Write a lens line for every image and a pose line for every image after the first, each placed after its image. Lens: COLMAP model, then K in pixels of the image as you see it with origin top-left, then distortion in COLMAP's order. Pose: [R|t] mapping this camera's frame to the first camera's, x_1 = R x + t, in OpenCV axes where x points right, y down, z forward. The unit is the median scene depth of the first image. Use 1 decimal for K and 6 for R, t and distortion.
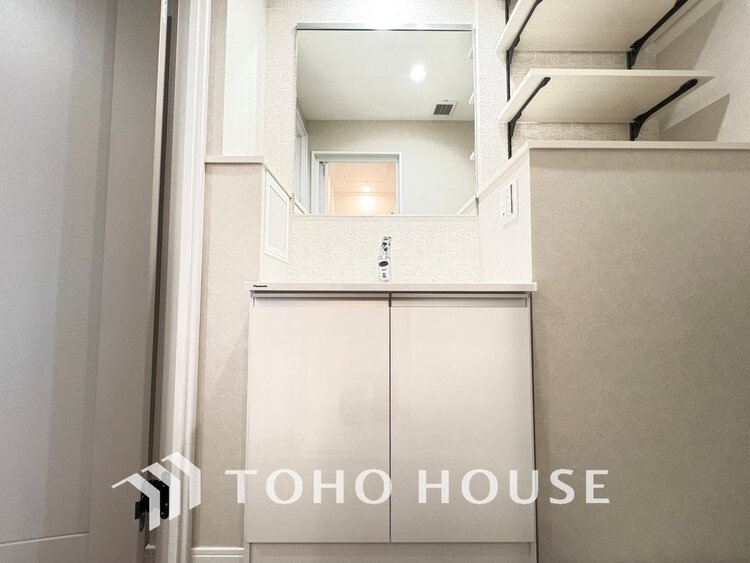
lens RADIAL K [[297.8, 0, 375.8], [0, 297.8, 281.9], [0, 0, 1]] dist [-0.002979, -0.000106]
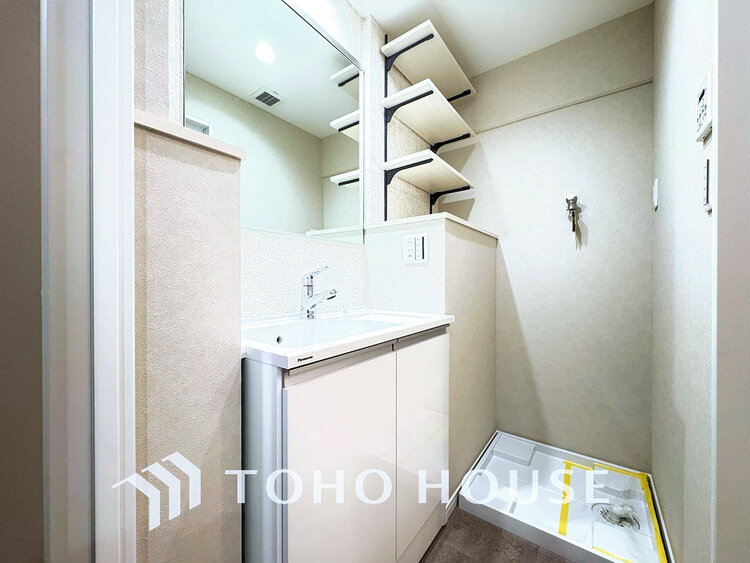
lens RADIAL K [[297.8, 0, 378.4], [0, 297.8, 281.4], [0, 0, 1]] dist [-0.002979, -0.000106]
pose [[0.597560, -0.004915, 0.801809, -0.664612], [-0.044449, 0.998241, 0.039245, -0.160658], [-0.800591, -0.059091, 0.596290, 0.336019]]
